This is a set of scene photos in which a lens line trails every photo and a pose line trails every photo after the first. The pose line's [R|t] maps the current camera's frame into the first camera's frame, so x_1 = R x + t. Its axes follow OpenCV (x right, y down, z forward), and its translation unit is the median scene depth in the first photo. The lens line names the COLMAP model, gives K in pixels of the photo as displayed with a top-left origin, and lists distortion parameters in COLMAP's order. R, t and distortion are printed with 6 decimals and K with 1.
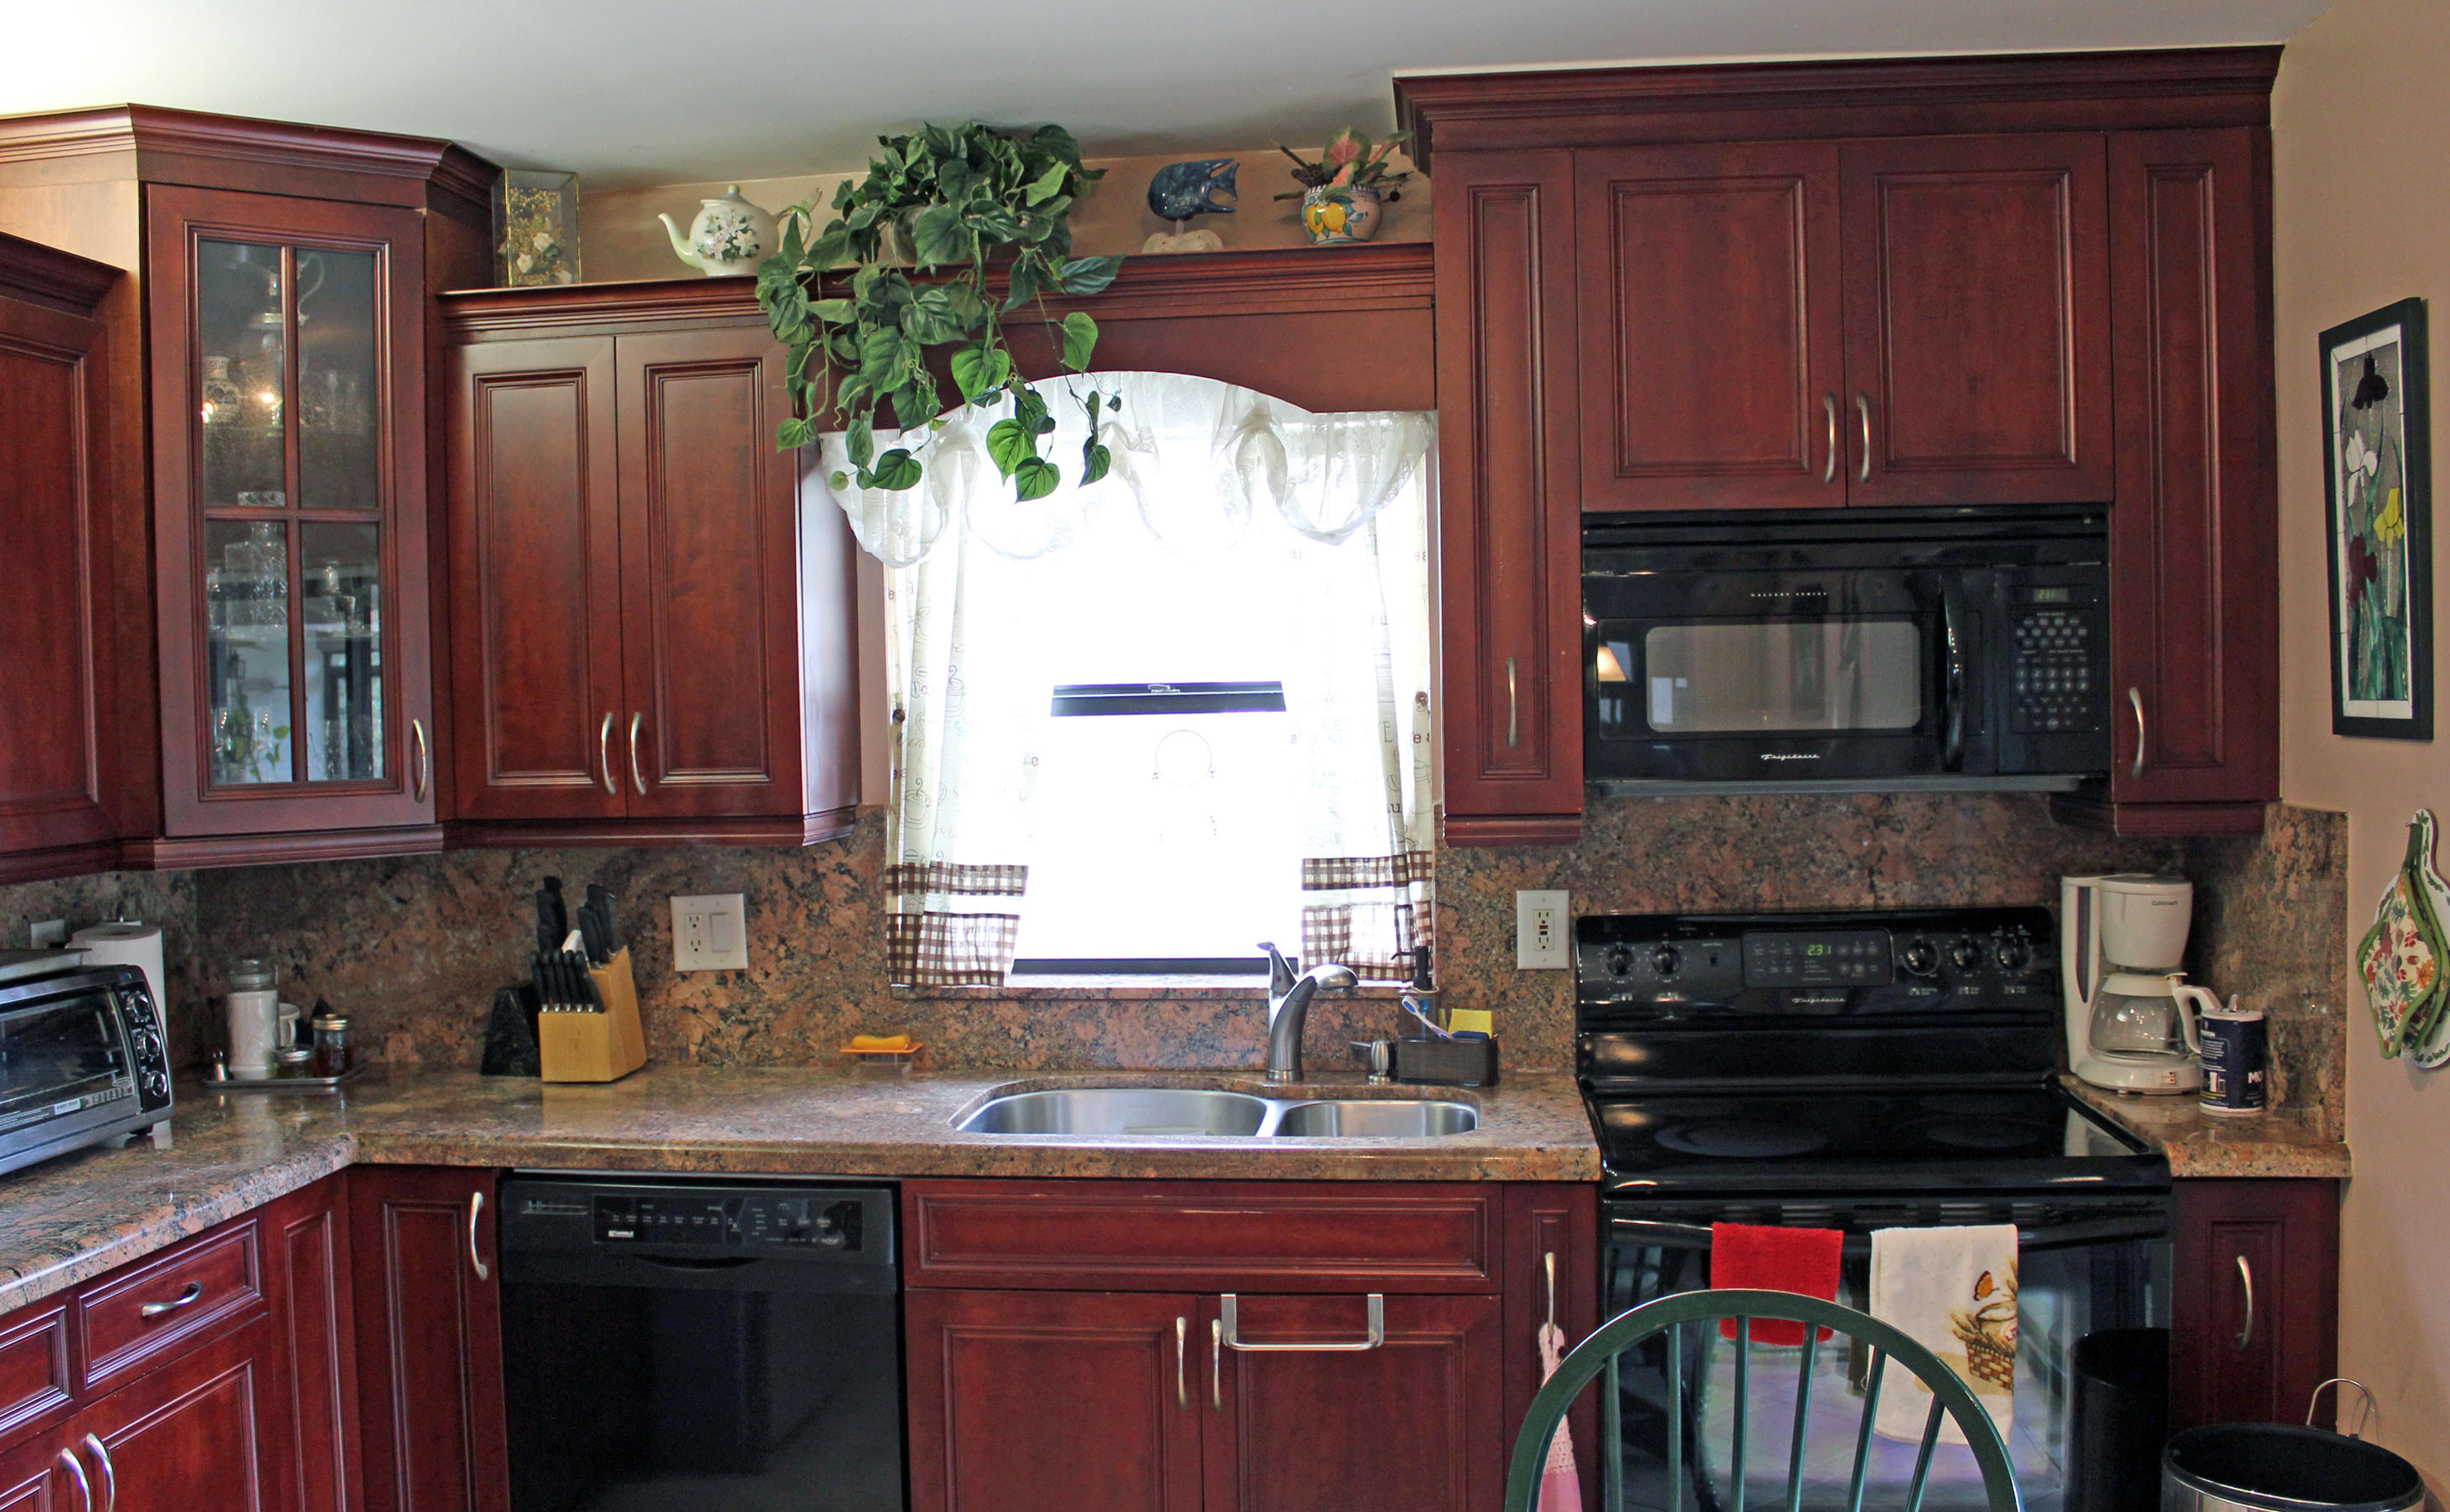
lens RADIAL K [[2158.5, 0, 1211.2], [0, 2158.5, 774.8], [0, 0, 1]] dist [-0.163901, 0.122652]
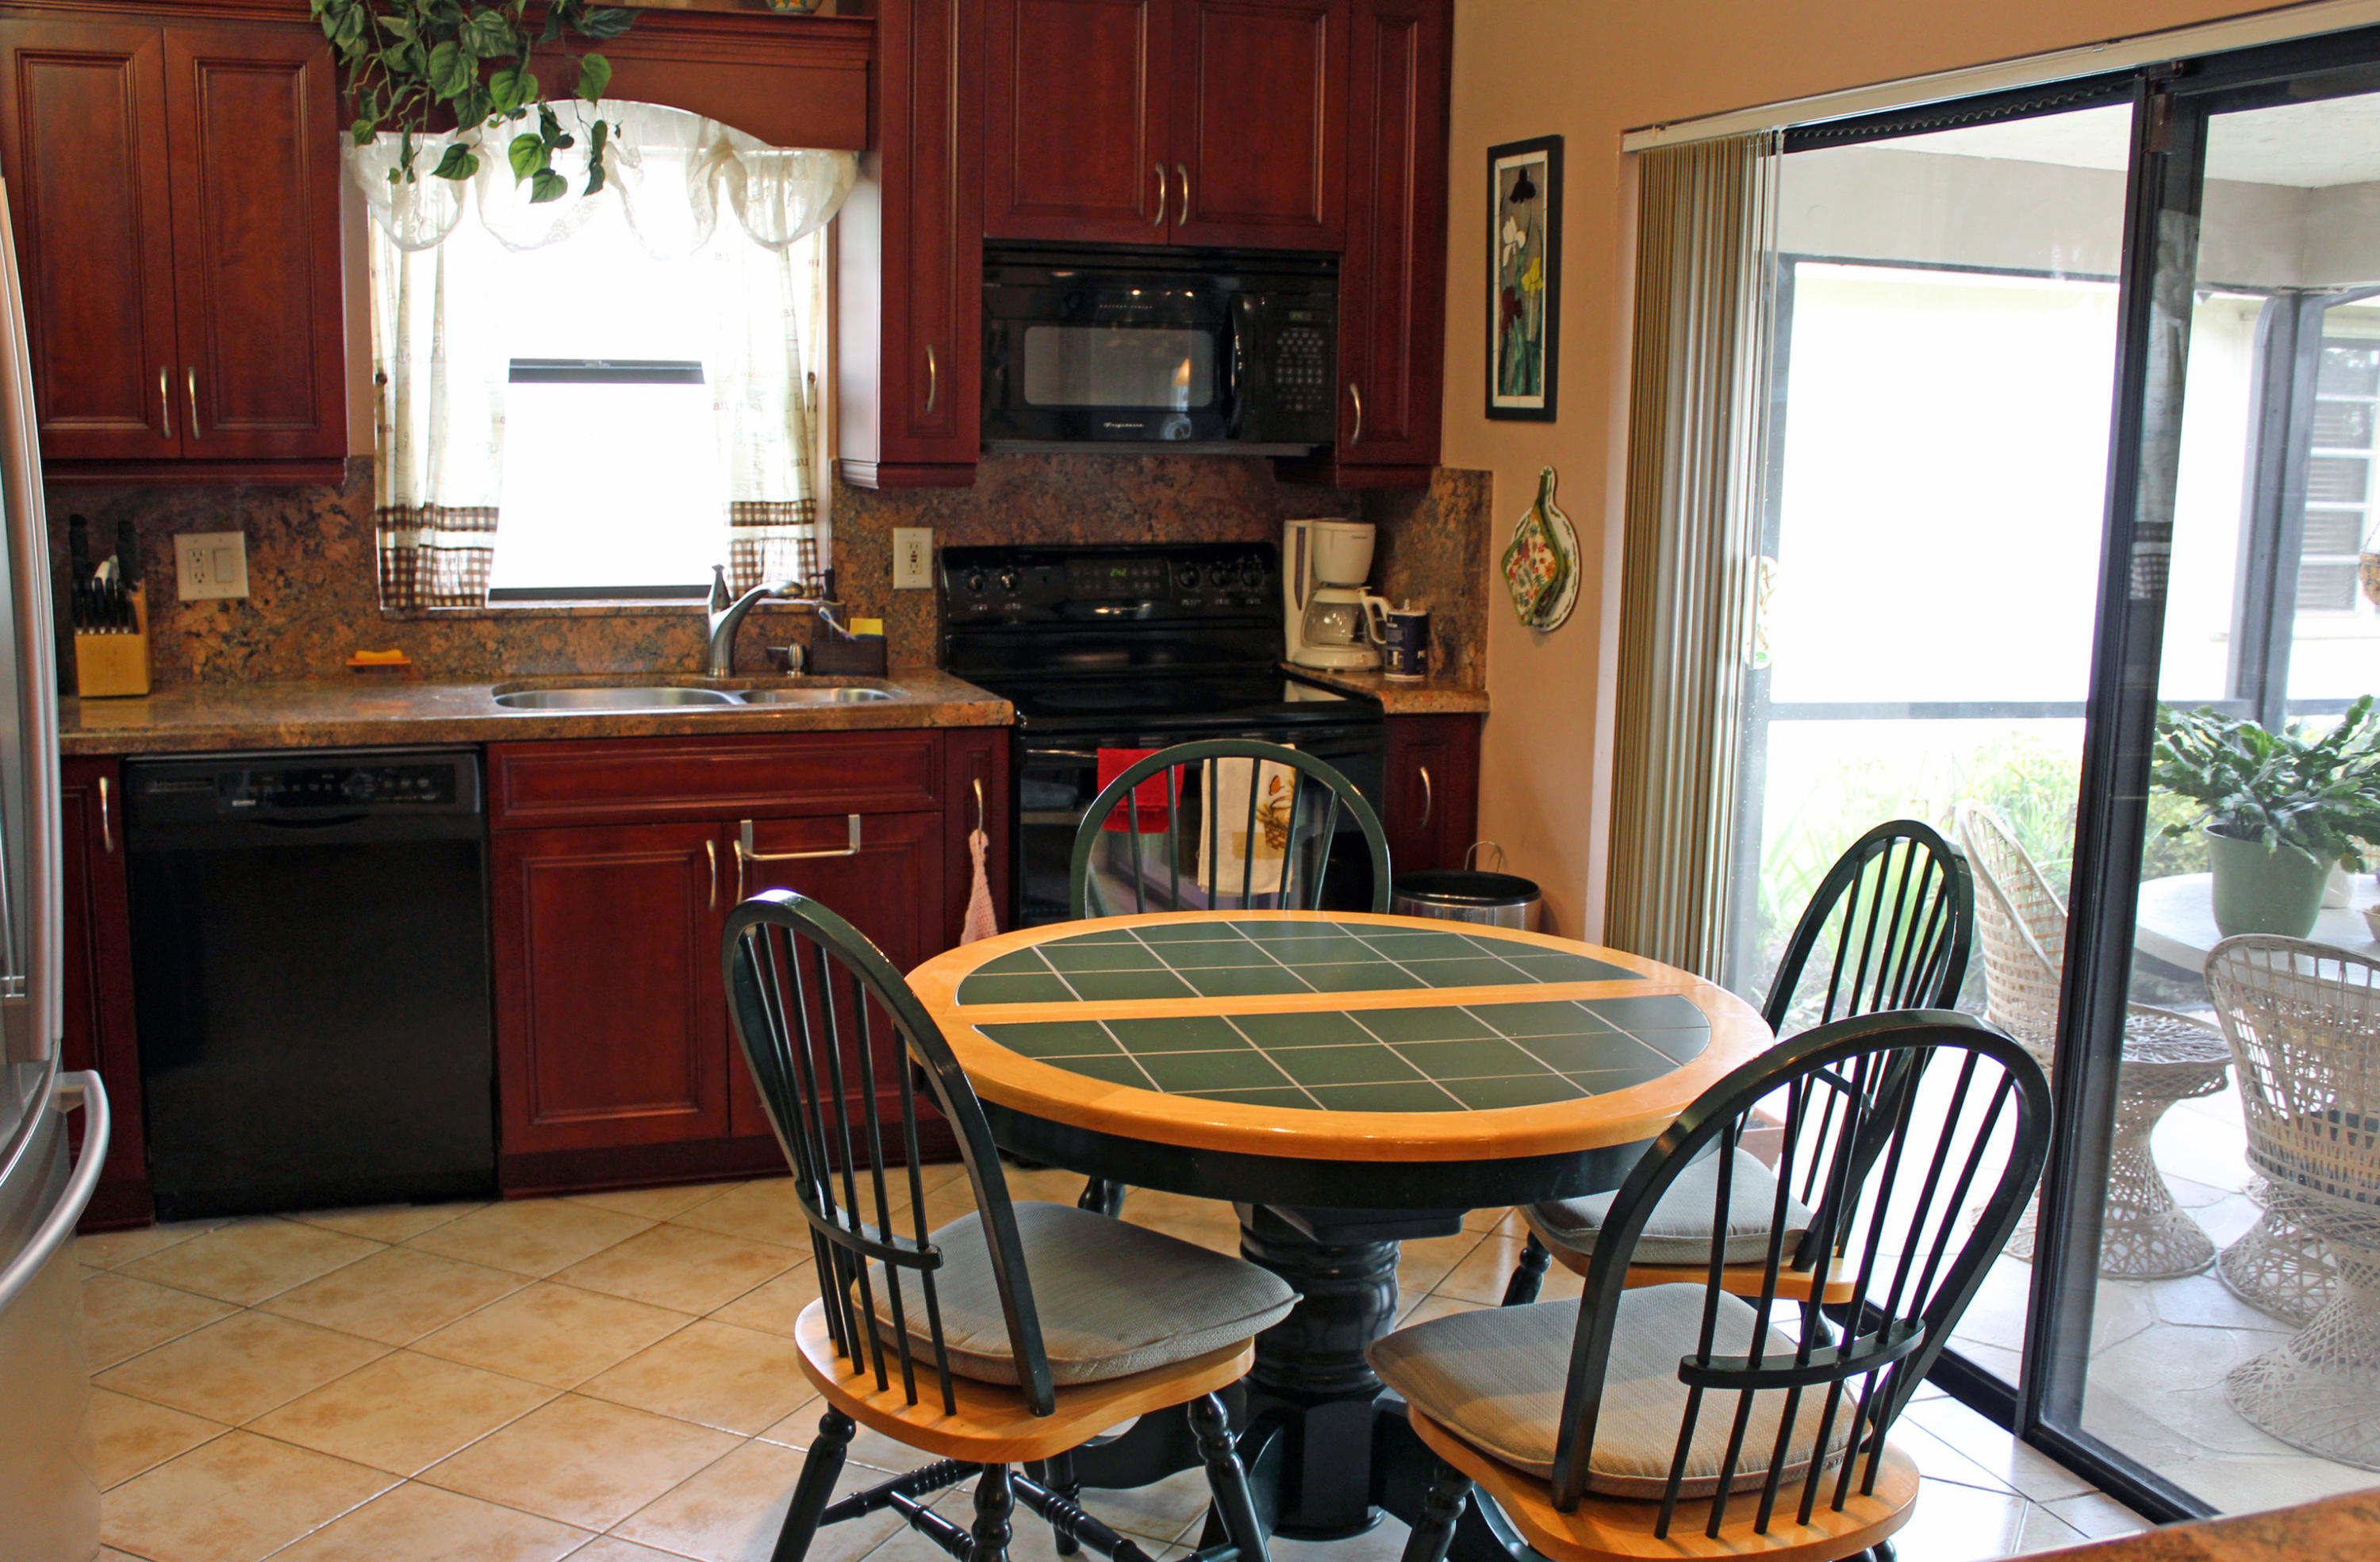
lens RADIAL K [[2291.4, 0, 1214.0], [0, 2291.4, 793.8], [0, 0, 1]] dist [-0.100668, 0.000000]
pose [[0.891216, -0.042398, 0.451593, -0.336671], [-0.016826, 0.991846, 0.126327, 0.038016], [-0.453267, -0.120183, 0.883236, -0.346022]]
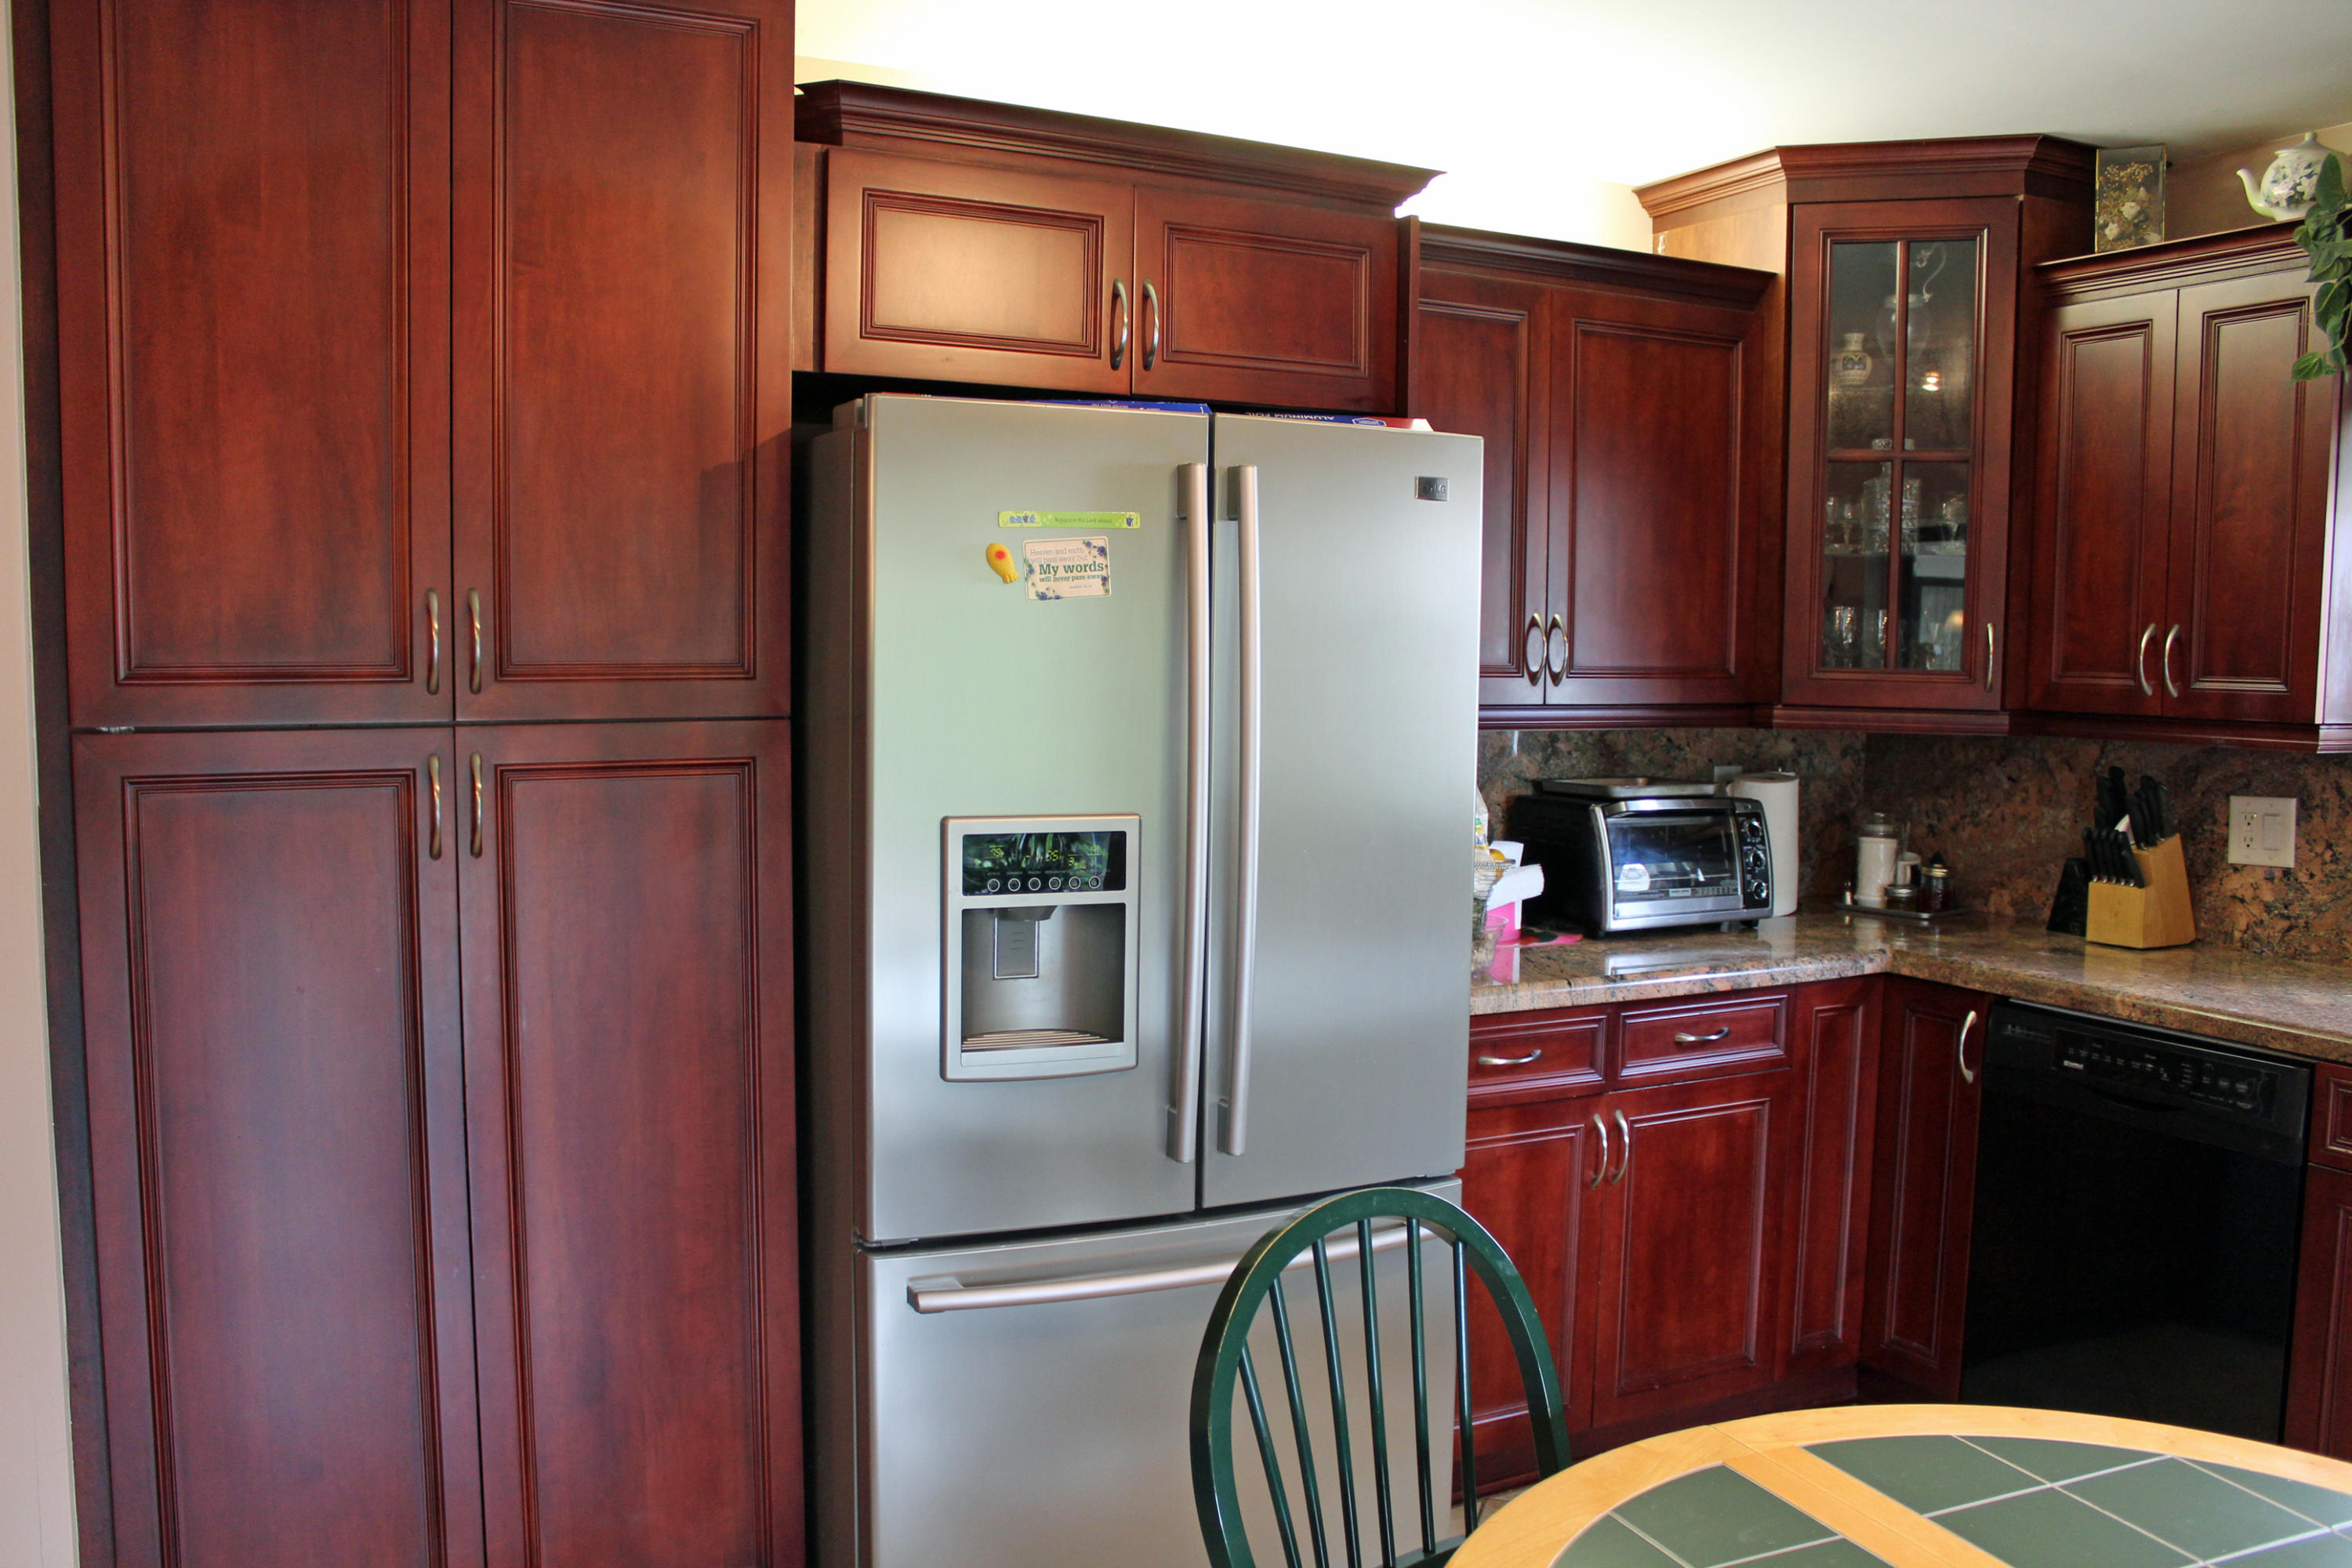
lens RADIAL K [[1966.1, 0, 1157.8], [0, 1966.1, 803.4], [0, 0, 1]] dist [-0.163248, 0.142562]
pose [[0.562307, 0.097348, -0.821178, 0.265862], [-0.055489, 0.995250, 0.079988, 0.015161], [0.825064, 0.000588, 0.565038, -0.013099]]
